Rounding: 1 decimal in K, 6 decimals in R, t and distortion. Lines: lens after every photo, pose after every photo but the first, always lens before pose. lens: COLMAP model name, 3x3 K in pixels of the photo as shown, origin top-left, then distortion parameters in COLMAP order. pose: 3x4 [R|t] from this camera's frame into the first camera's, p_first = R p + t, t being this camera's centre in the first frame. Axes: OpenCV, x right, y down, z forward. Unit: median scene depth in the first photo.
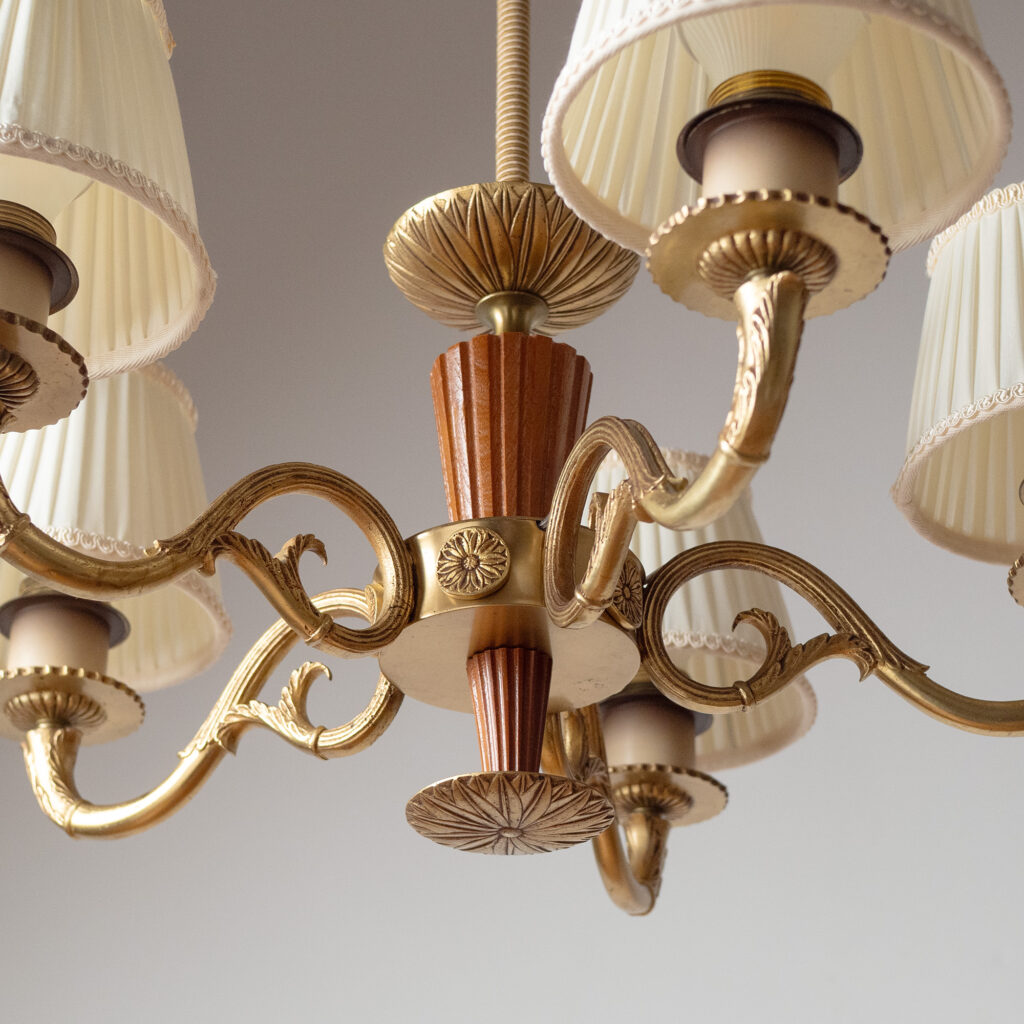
lens RADIAL K [[2451.7, 0, 512.0], [0, 2451.7, 512.0], [0, 0, 1]] dist [-0.009360, -0.182599]
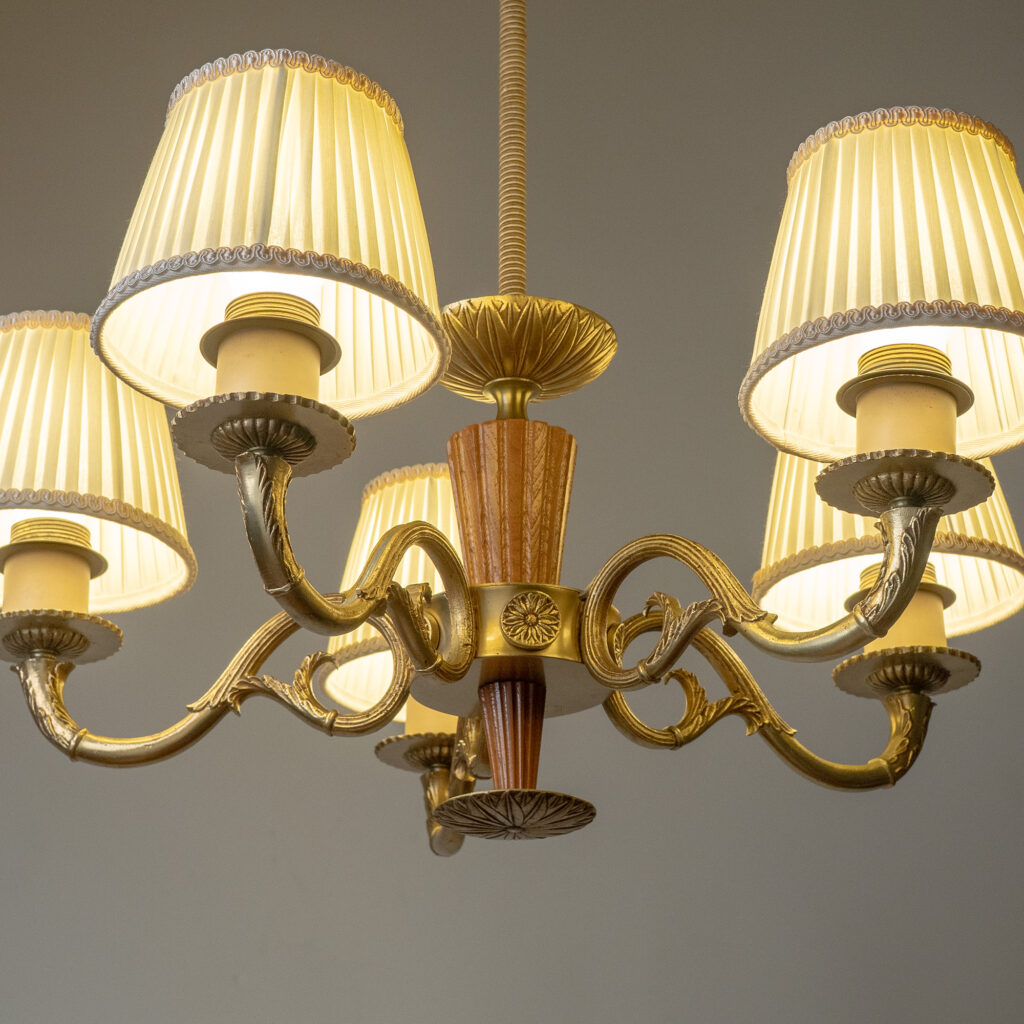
lens RADIAL K [[2348.7, 0, 465.7], [0, 2348.7, 511.0], [0, 0, 1]] dist [-0.060726, -0.019078]
pose [[0.911987, 0.154951, 0.379829, -0.487649], [-0.194129, 0.978695, 0.066855, -0.102497], [-0.361378, -0.134707, 0.922638, -0.095889]]
